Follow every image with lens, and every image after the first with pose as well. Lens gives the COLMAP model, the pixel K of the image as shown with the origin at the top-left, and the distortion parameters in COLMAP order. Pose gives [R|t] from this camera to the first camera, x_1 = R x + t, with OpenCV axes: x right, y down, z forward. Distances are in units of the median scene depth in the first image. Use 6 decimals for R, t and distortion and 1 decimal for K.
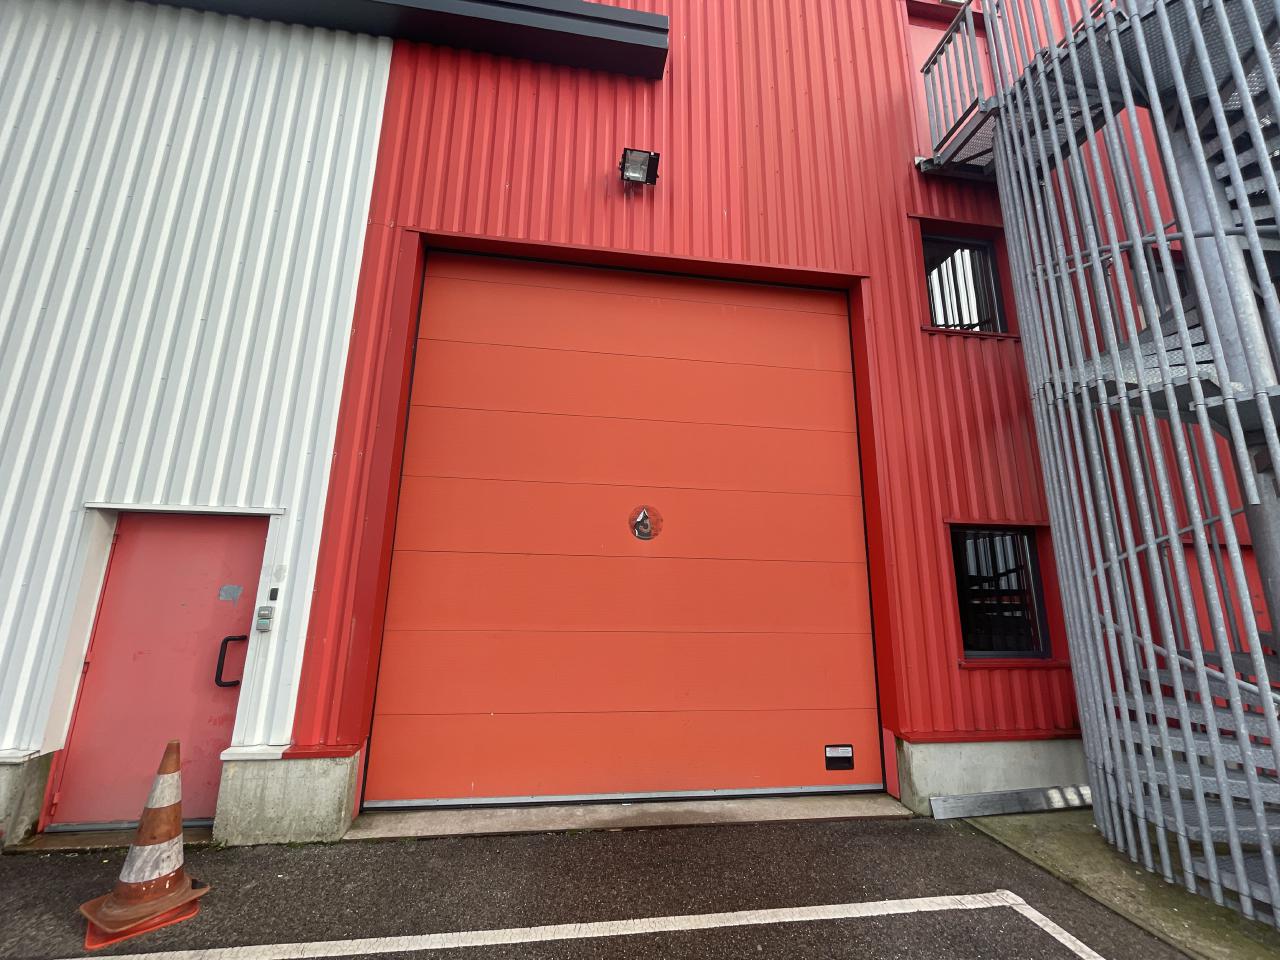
lens RADIAL K [[517.9, 0, 642.6], [0, 517.9, 477.7], [0, 0, 1]] dist [-0.002265, -0.000326]
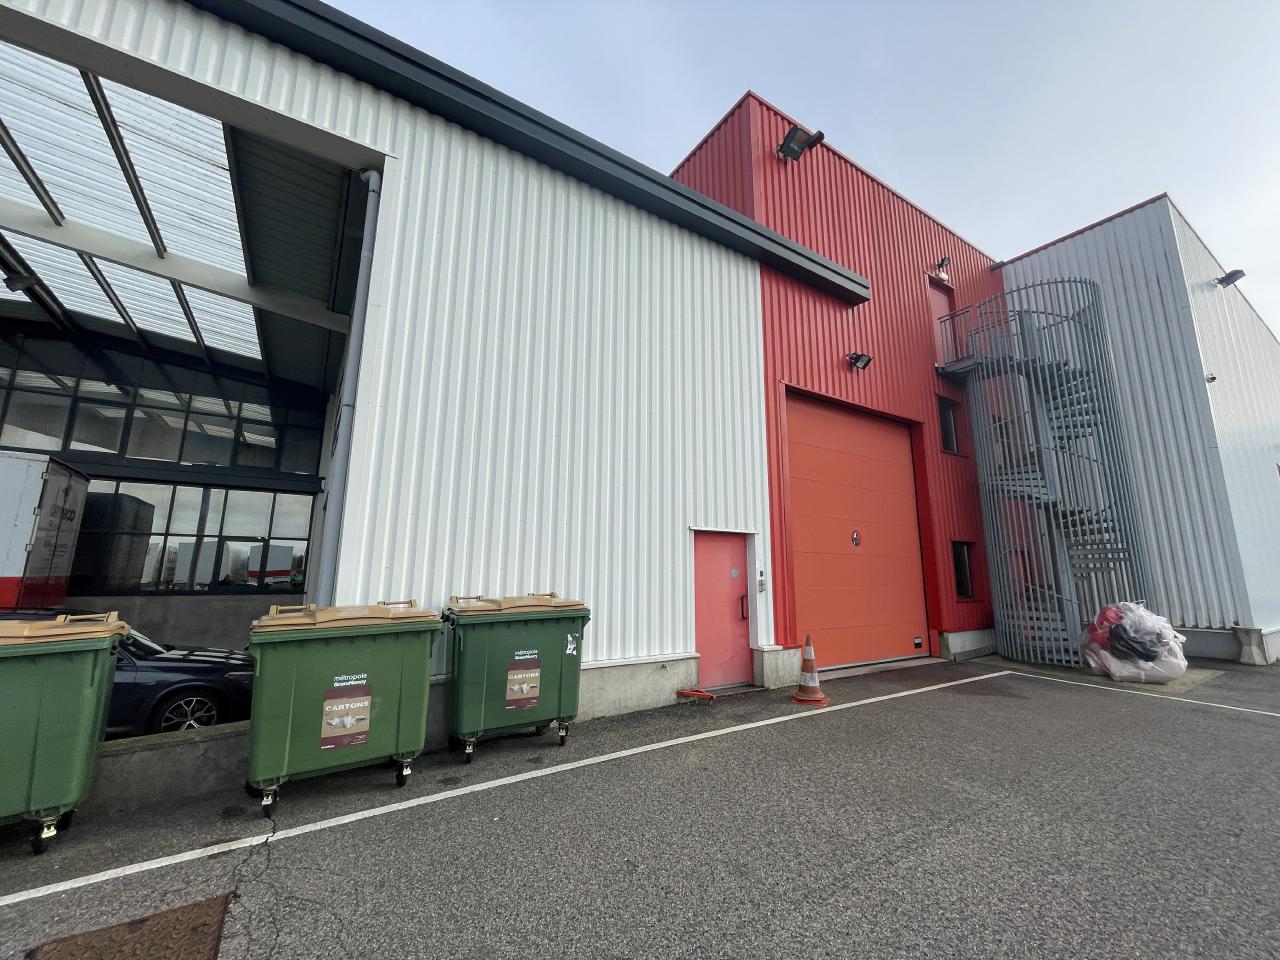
lens RADIAL K [[517.9, 0, 635.8], [0, 517.9, 478.3], [0, 0, 1]] dist [-0.002265, -0.000326]
pose [[0.910003, 0.067360, 0.409093, -1.932808], [-0.082207, 0.996438, 0.018794, -0.136660], [-0.406369, -0.050733, 0.912299, -0.600701]]
